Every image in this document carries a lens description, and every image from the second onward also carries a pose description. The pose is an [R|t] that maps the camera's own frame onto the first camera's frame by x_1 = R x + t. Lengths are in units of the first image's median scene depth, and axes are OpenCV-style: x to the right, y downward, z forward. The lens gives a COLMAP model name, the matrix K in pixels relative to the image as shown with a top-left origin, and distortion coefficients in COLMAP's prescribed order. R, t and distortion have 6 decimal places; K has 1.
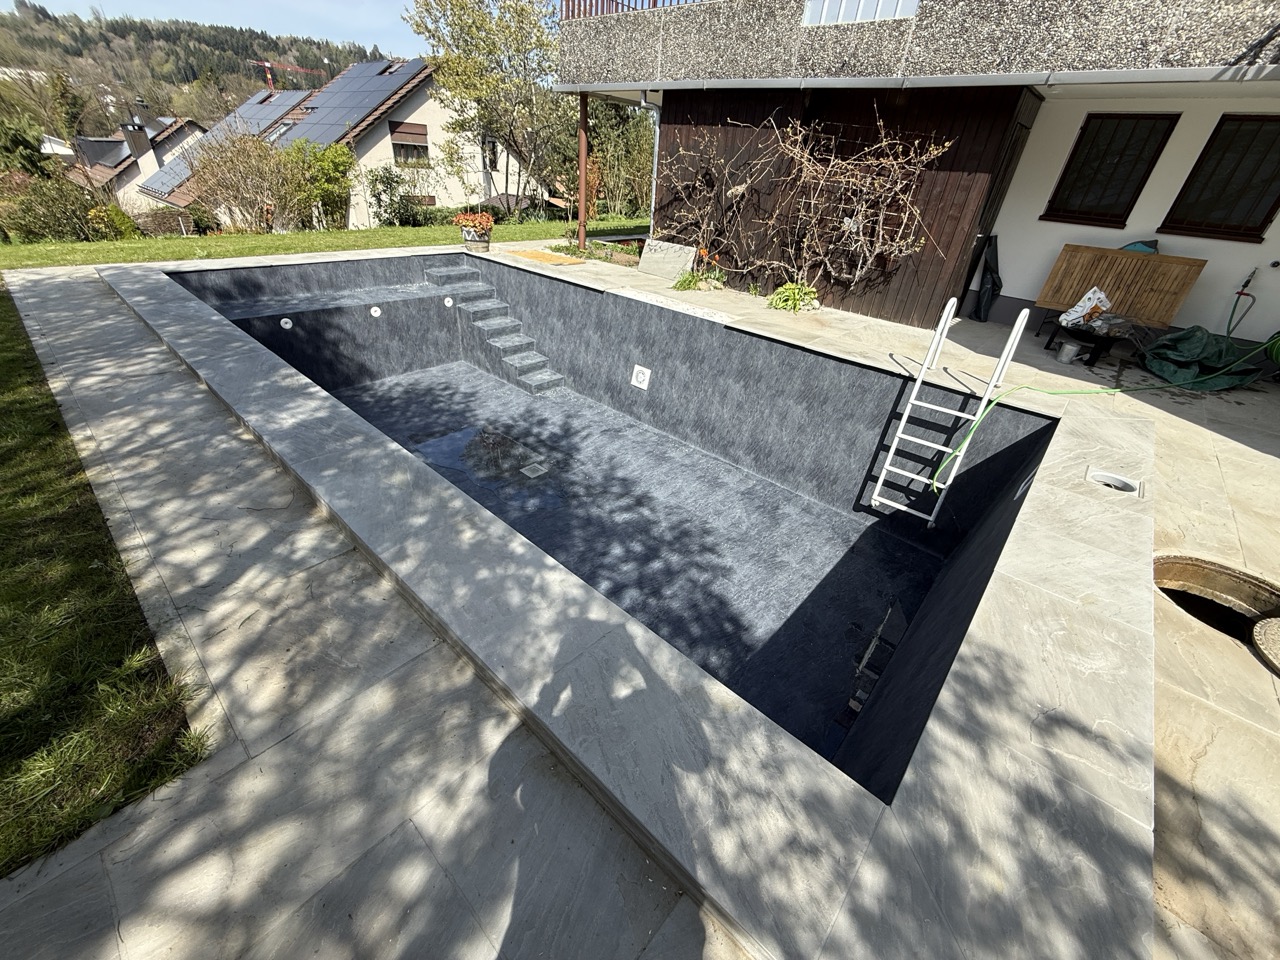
lens RADIAL K [[510.4, 0, 638.9], [0, 510.4, 476.4], [0, 0, 1]] dist [-0.000714, -0.000131]
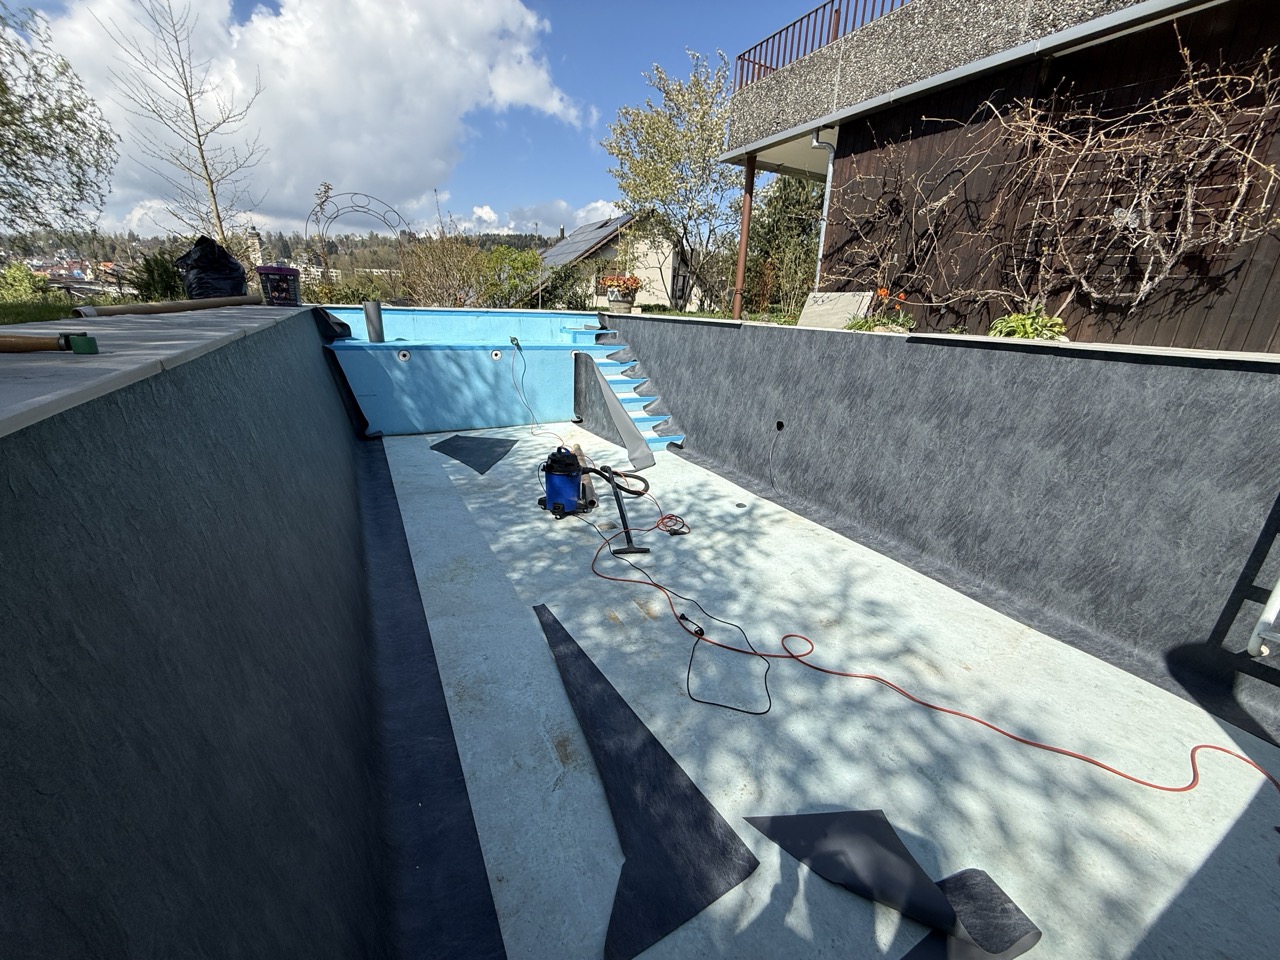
lens RADIAL K [[510.4, 0, 638.7], [0, 510.4, 477.6], [0, 0, 1]] dist [-0.000714, -0.000131]
pose [[0.941711, 0.071984, -0.328633, 0.060590], [-0.149504, 0.964629, -0.217115, 0.064303], [0.301380, 0.253591, 0.919164, 0.283167]]
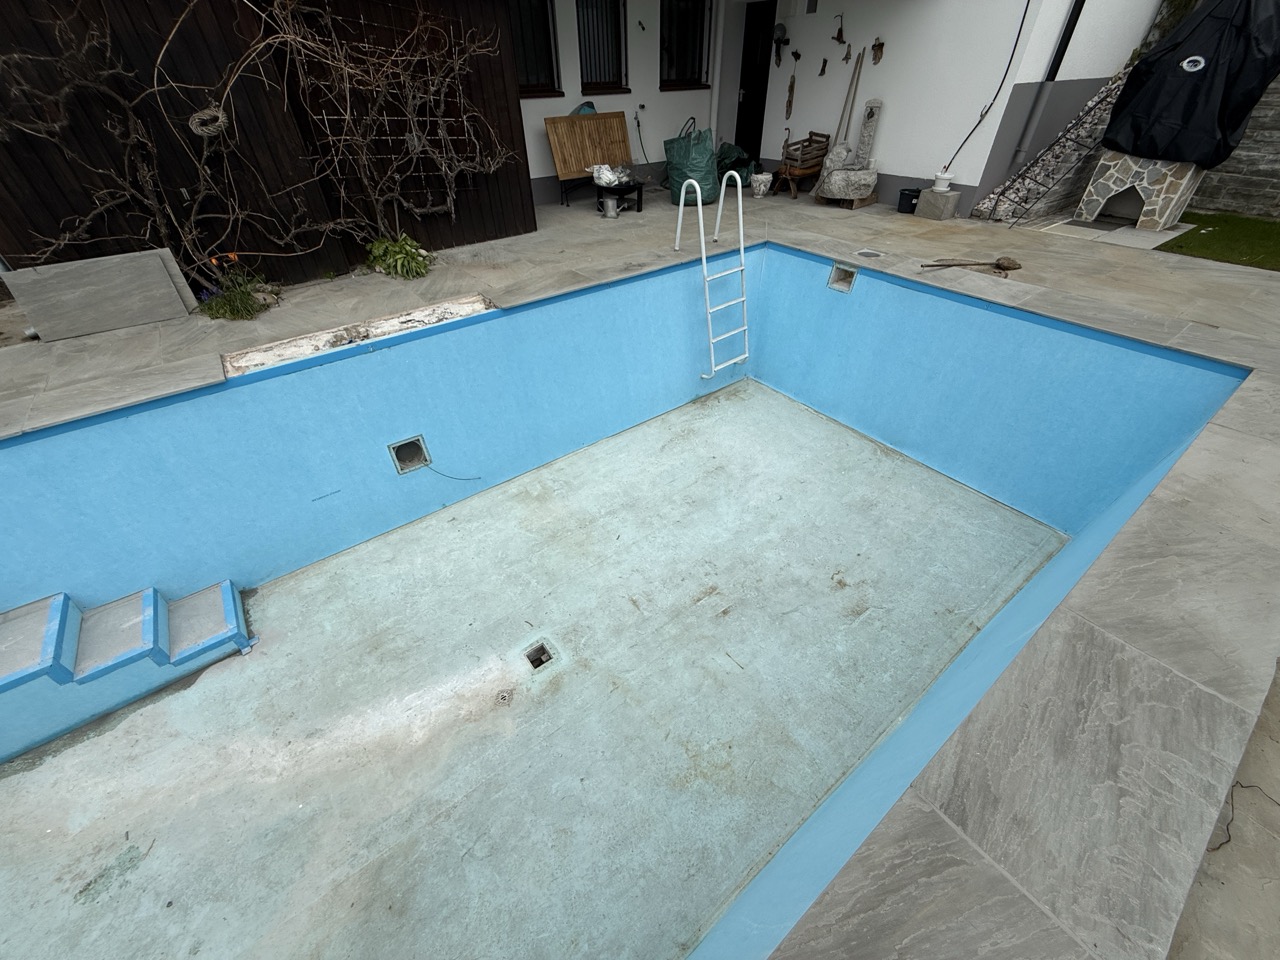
lens RADIAL K [[510.4, 0, 637.4], [0, 510.4, 480.4], [0, 0, 1]] dist [-0.000714, -0.000131]
pose [[0.188551, -0.674347, 0.713936, -0.406665], [0.538322, 0.678996, 0.499173, -0.332611], [-0.821376, 0.290208, 0.491041, 0.472163]]
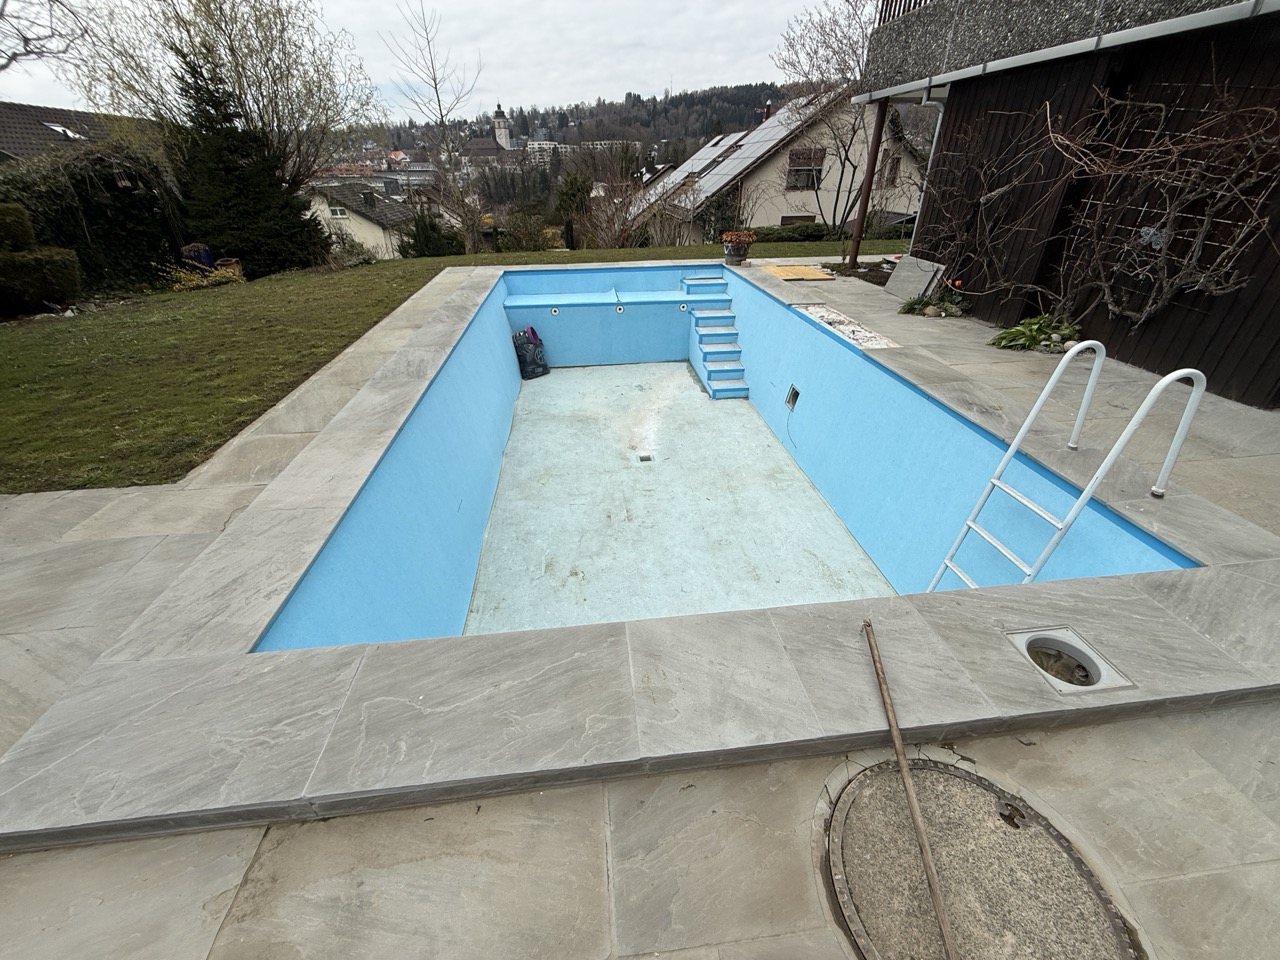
lens RADIAL K [[510.4, 0, 639.5], [0, 510.4, 476.0], [0, 0, 1]] dist [-0.000714, -0.000131]
pose [[0.744727, 0.274483, -0.608310, 0.401867], [-0.294283, 0.953165, 0.069812, -0.039625], [0.598982, 0.127024, 0.790623, 0.105329]]
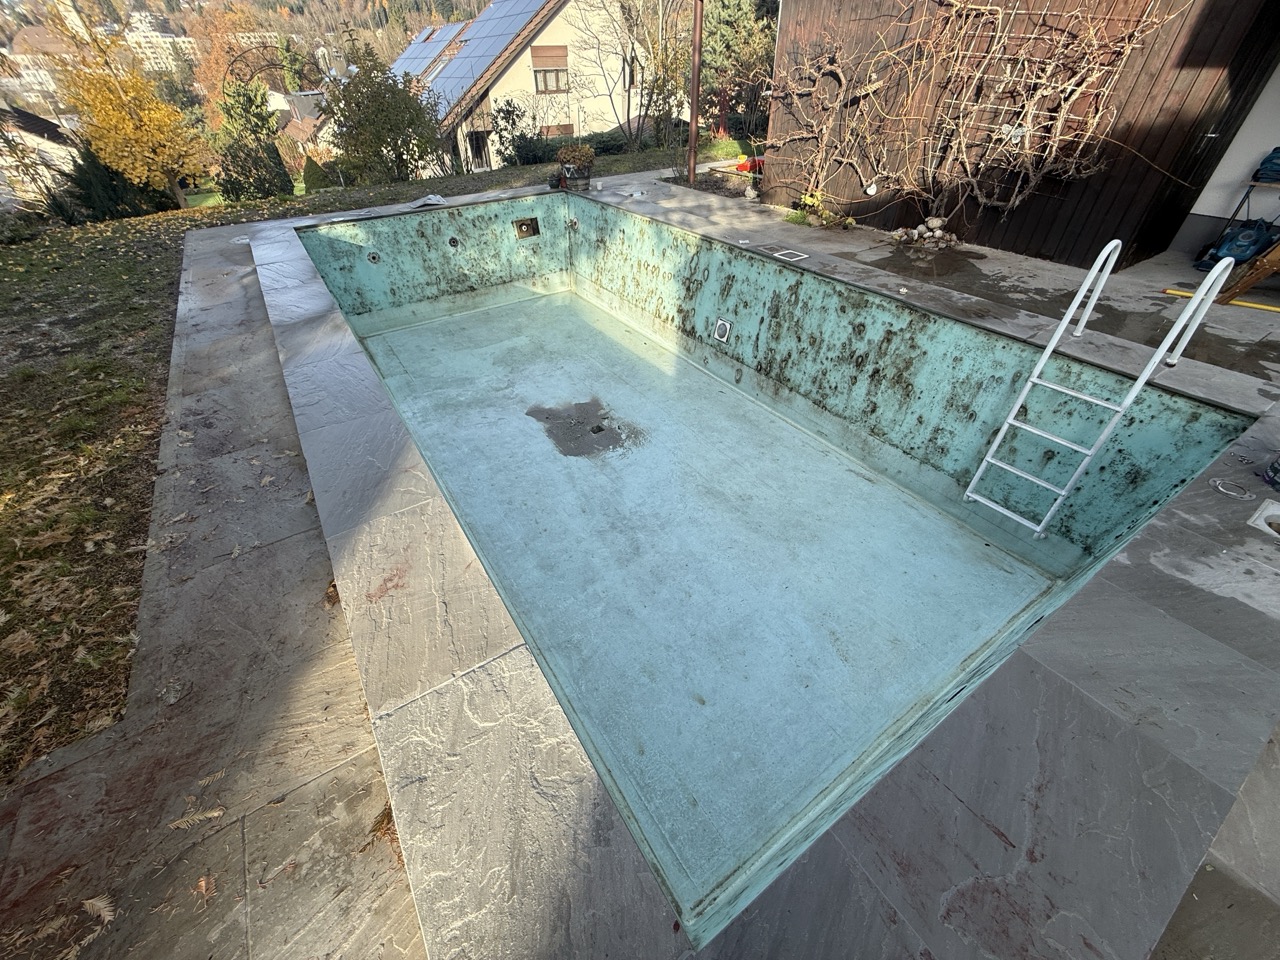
lens RADIAL K [[510.4, 0, 635.4], [0, 510.4, 477.8], [0, 0, 1]] dist [-0.000714, -0.000131]
pose [[0.962395, 0.093411, -0.255089, 0.110530], [-0.061188, 0.989430, 0.131472, -0.042929], [0.264674, -0.110919, 0.957938, 0.052635]]
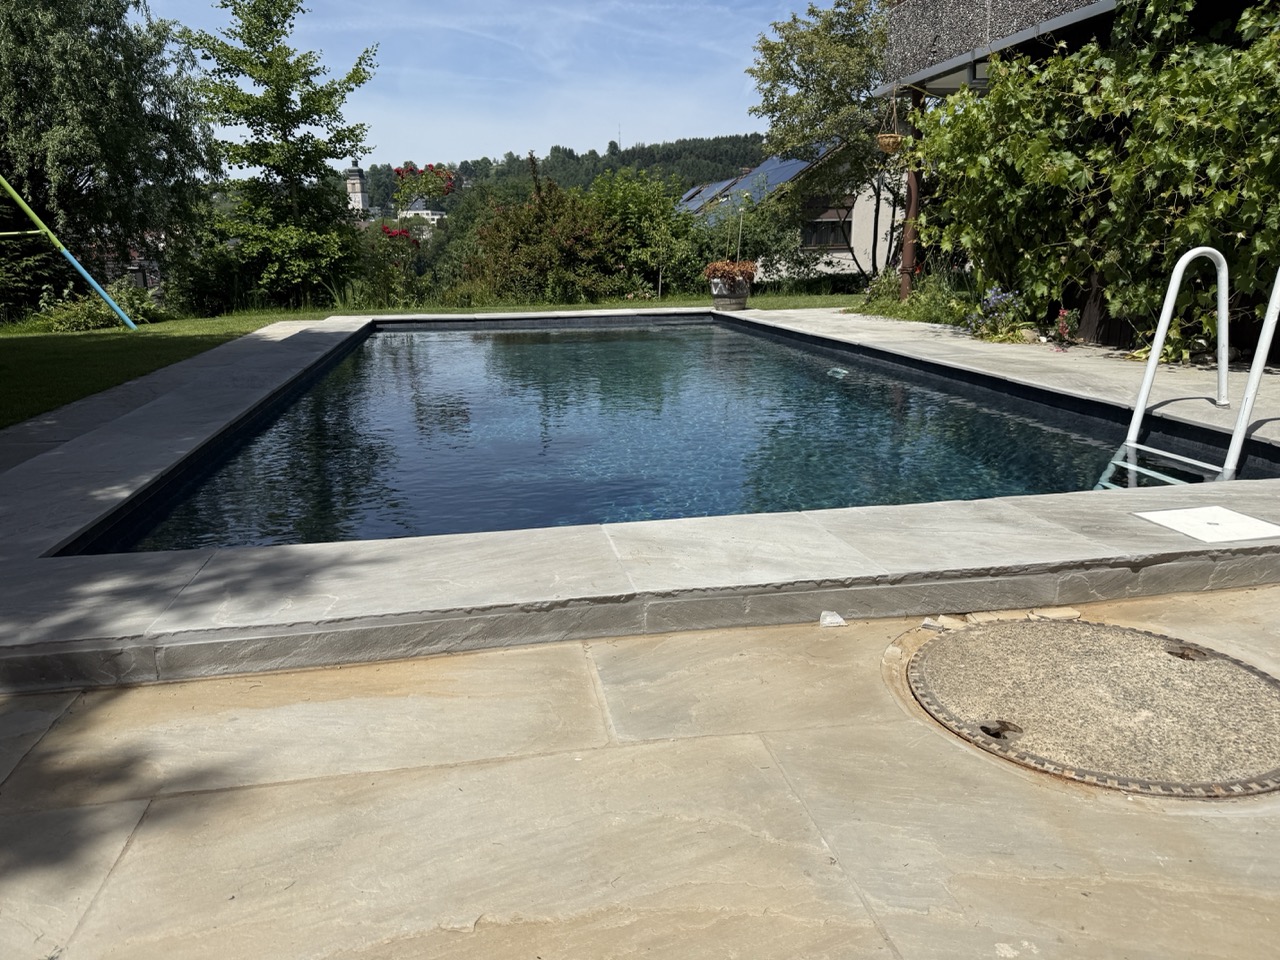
lens RADIAL K [[901.2, 0, 626.7], [0, 901.2, 469.8], [0, 0, 1]] dist [0.029902, -0.032460]
pose [[0.780767, 0.066956, -0.621224, 0.470697], [-0.263973, 0.936502, -0.230830, 0.122793], [0.566322, 0.344211, 0.748865, 0.072599]]
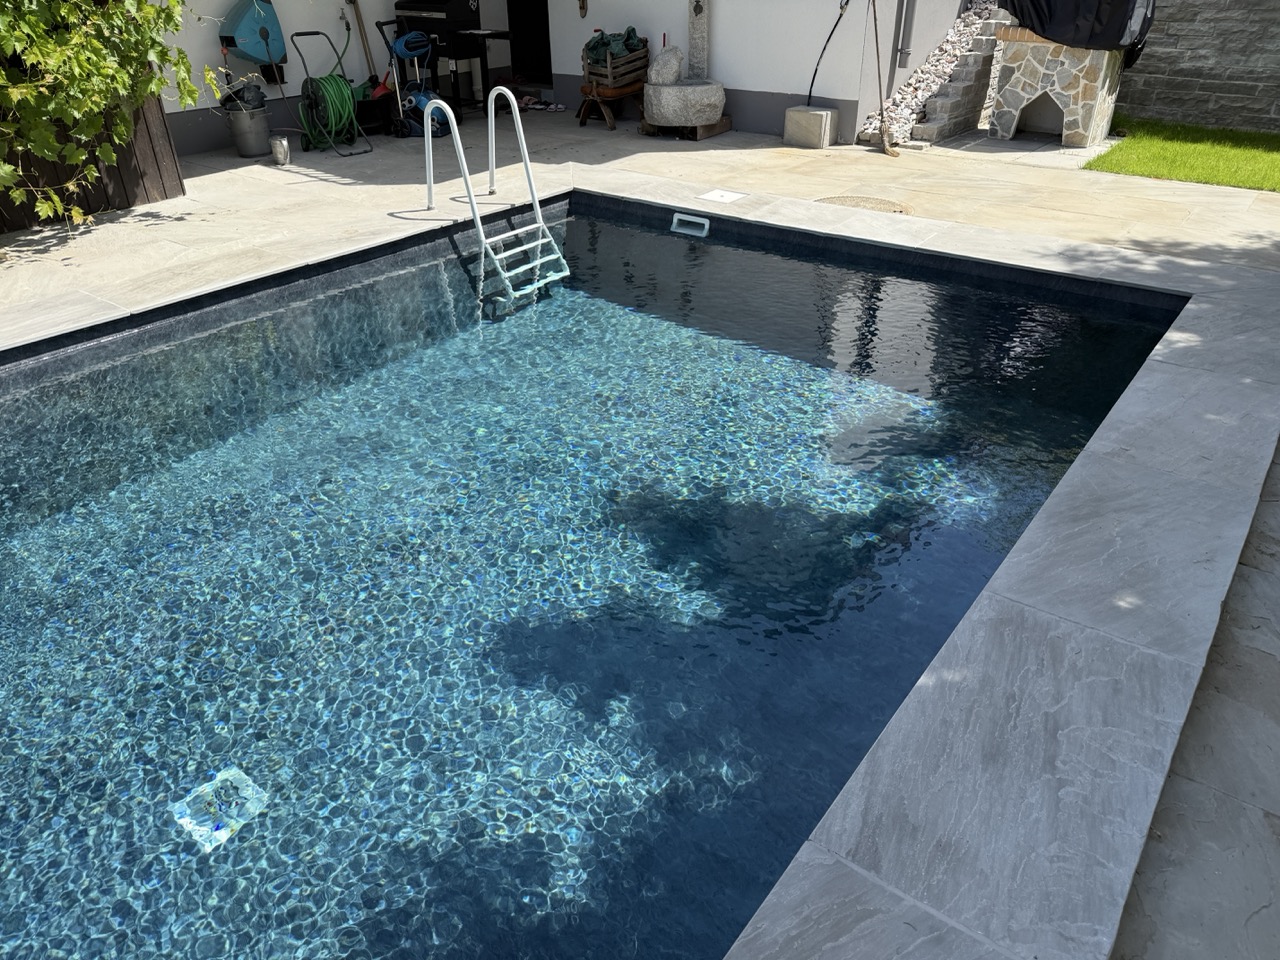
lens RADIAL K [[901.2, 0, 647.7], [0, 901.2, 486.7], [0, 0, 1]] dist [0.029902, -0.032460]
pose [[-0.086097, -0.570062, 0.817078, -0.472284], [0.522116, 0.672666, 0.524324, -0.315131], [-0.848517, 0.471753, 0.239724, 0.447426]]
